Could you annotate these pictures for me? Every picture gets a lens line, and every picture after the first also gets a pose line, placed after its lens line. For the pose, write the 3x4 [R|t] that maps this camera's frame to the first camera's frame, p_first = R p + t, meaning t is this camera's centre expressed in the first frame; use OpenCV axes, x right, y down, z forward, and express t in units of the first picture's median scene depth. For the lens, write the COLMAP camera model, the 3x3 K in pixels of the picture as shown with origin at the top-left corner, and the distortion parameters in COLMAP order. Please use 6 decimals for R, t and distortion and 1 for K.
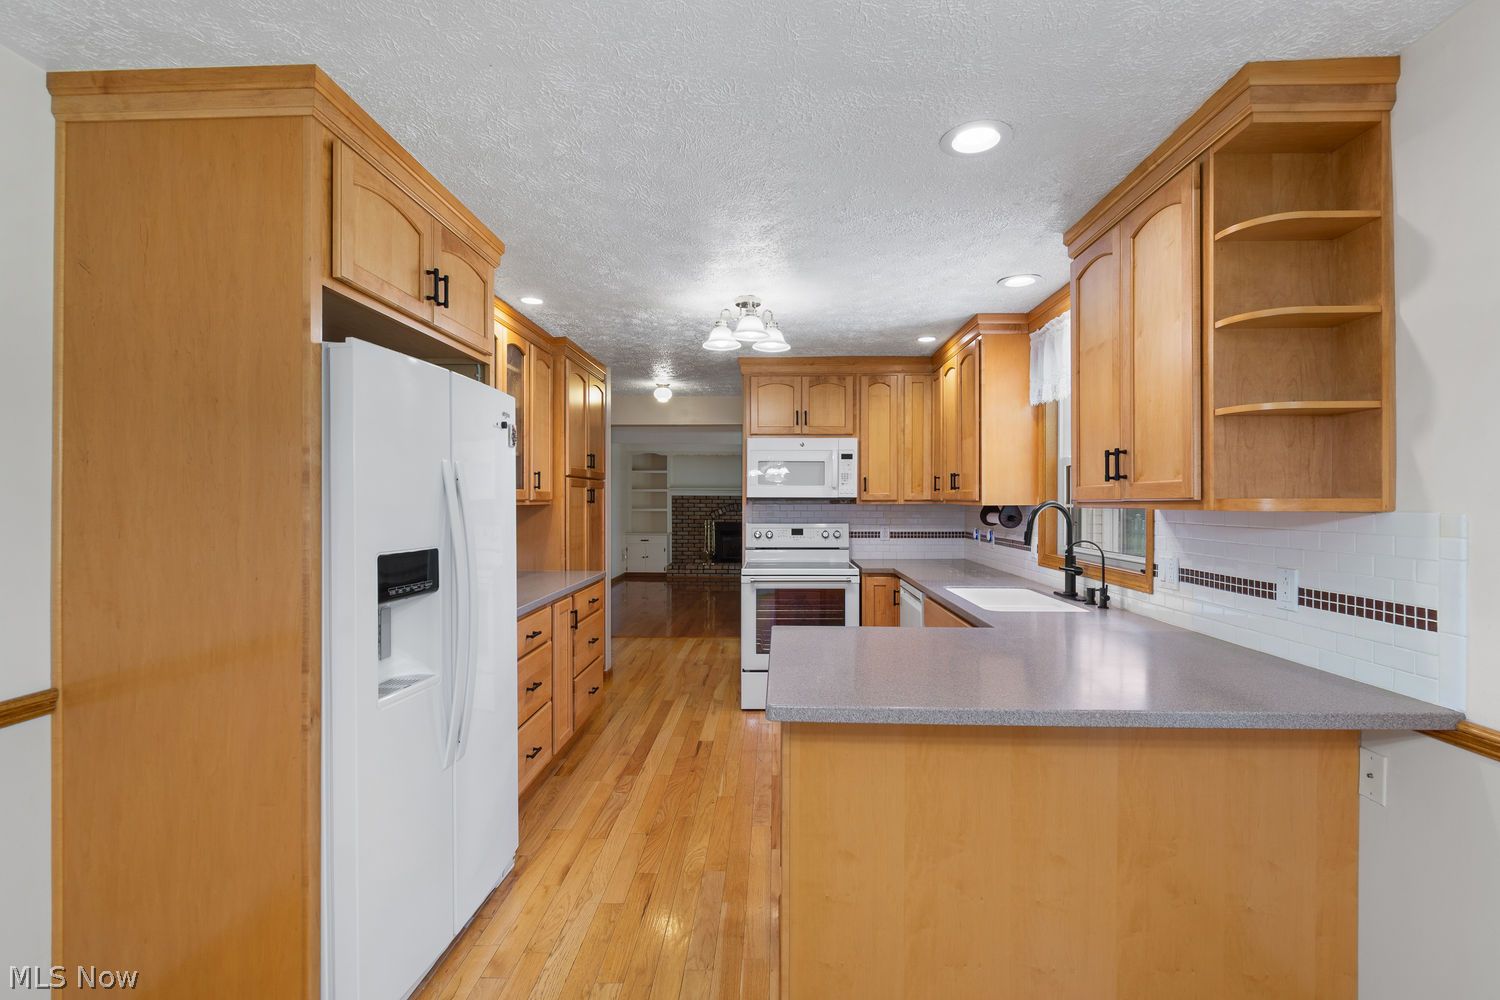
lens RADIAL K [[679.3, 0, 753.2], [0, 679.3, 492.2], [0, 0, 1]] dist [0.000670, 0.000511]
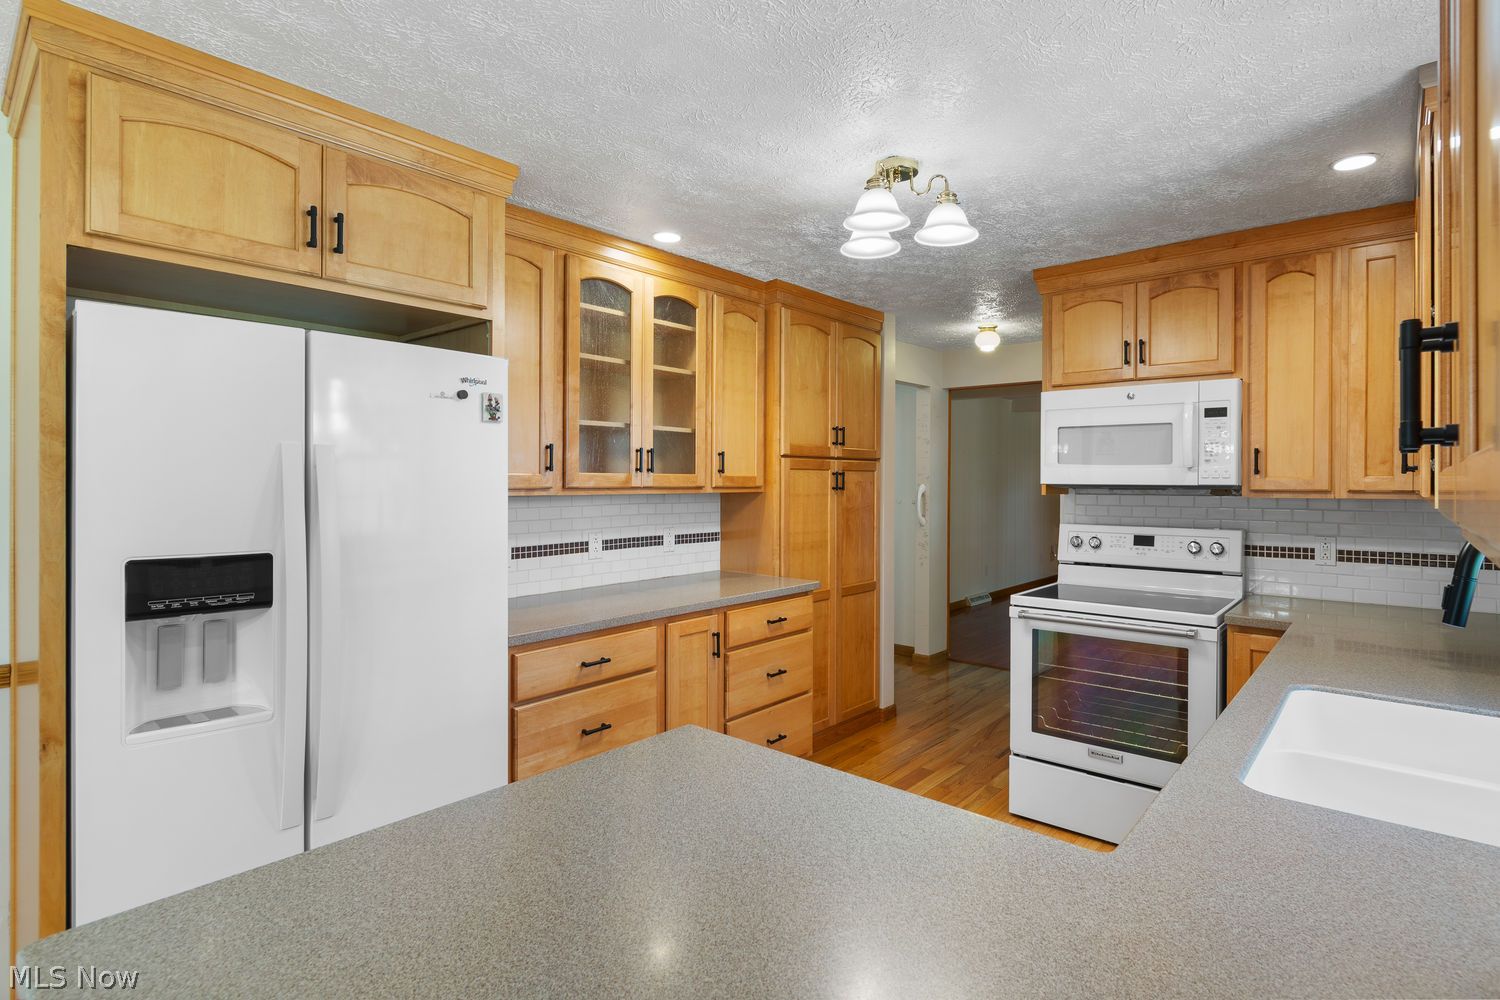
lens RADIAL K [[751.7, 0, 753.0], [0, 751.7, 474.5], [0, 0, 1]] dist [0.000962, 0.000064]
pose [[0.786110, -0.003285, -0.618078, 0.220199], [0.004665, 0.999989, 0.000620, -0.003039], [0.618069, -0.003371, 0.786117, 0.271069]]
